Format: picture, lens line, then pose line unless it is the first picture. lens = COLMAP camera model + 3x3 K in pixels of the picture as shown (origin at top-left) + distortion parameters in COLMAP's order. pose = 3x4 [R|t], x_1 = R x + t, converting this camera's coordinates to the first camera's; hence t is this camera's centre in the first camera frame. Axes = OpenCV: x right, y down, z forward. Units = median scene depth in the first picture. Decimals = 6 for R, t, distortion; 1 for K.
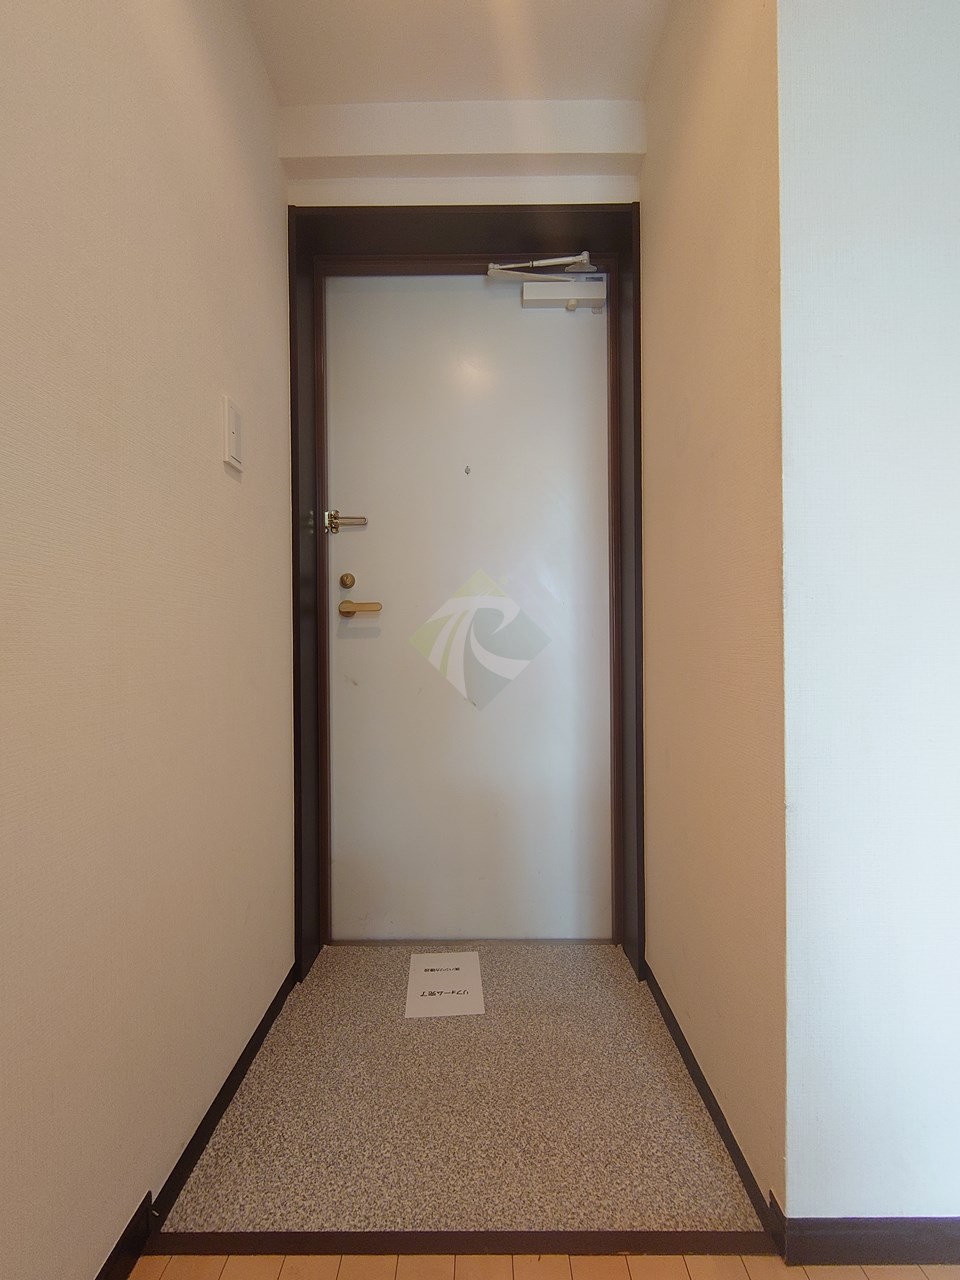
lens RADIAL K [[548.3, 0, 475.0], [0, 548.3, 642.3], [0, 0, 1]] dist [0.001361, -0.000616]
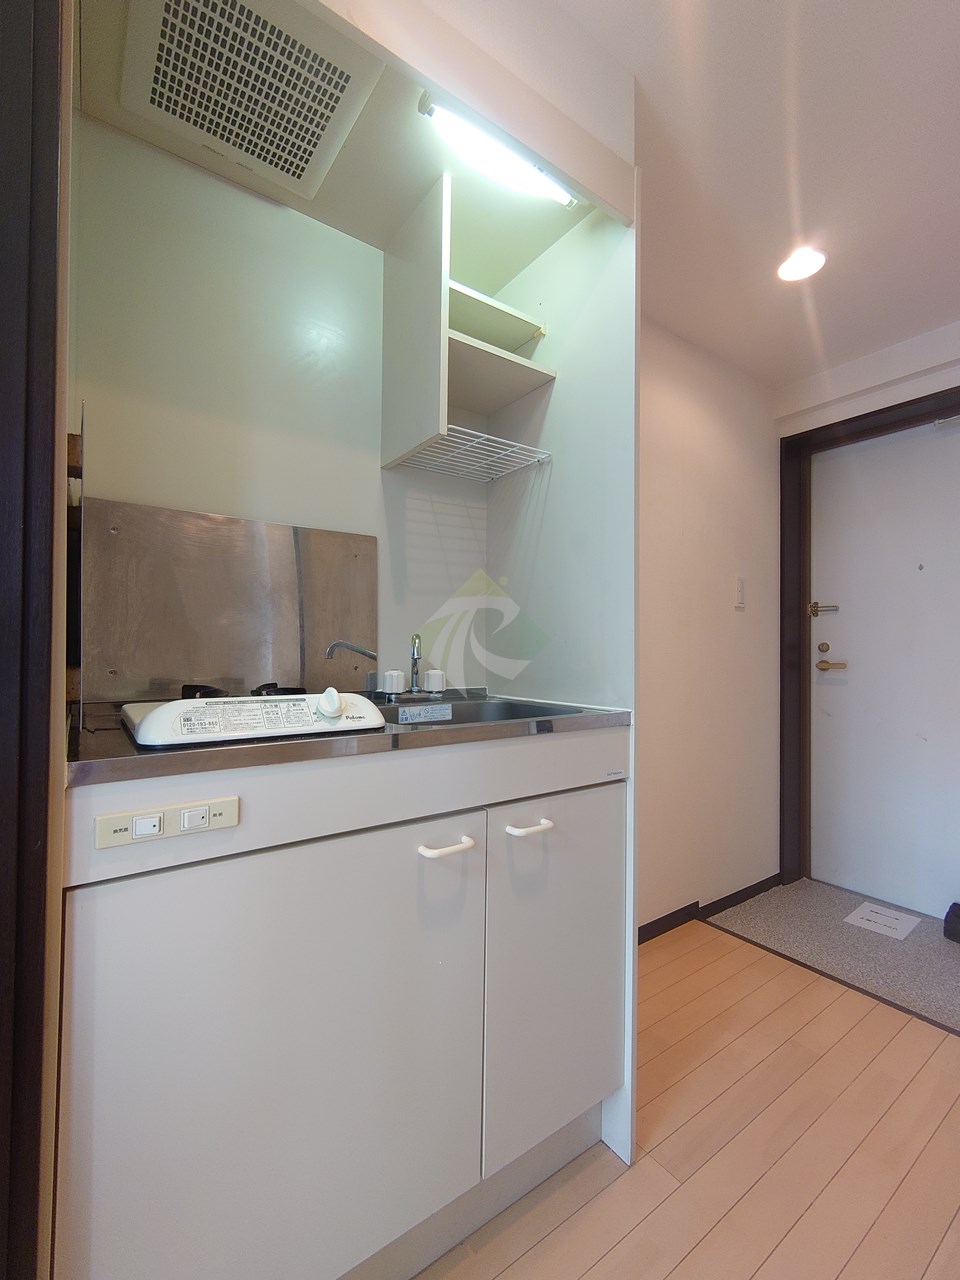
lens RADIAL K [[548.3, 0, 475.0], [0, 548.3, 642.3], [0, 0, 1]] dist [0.001361, -0.000616]
pose [[0.582441, 0.002027, -0.812871, 0.456776], [-0.015872, 0.999835, -0.008879, -0.097961], [0.812718, 0.018073, 0.582376, -0.705991]]
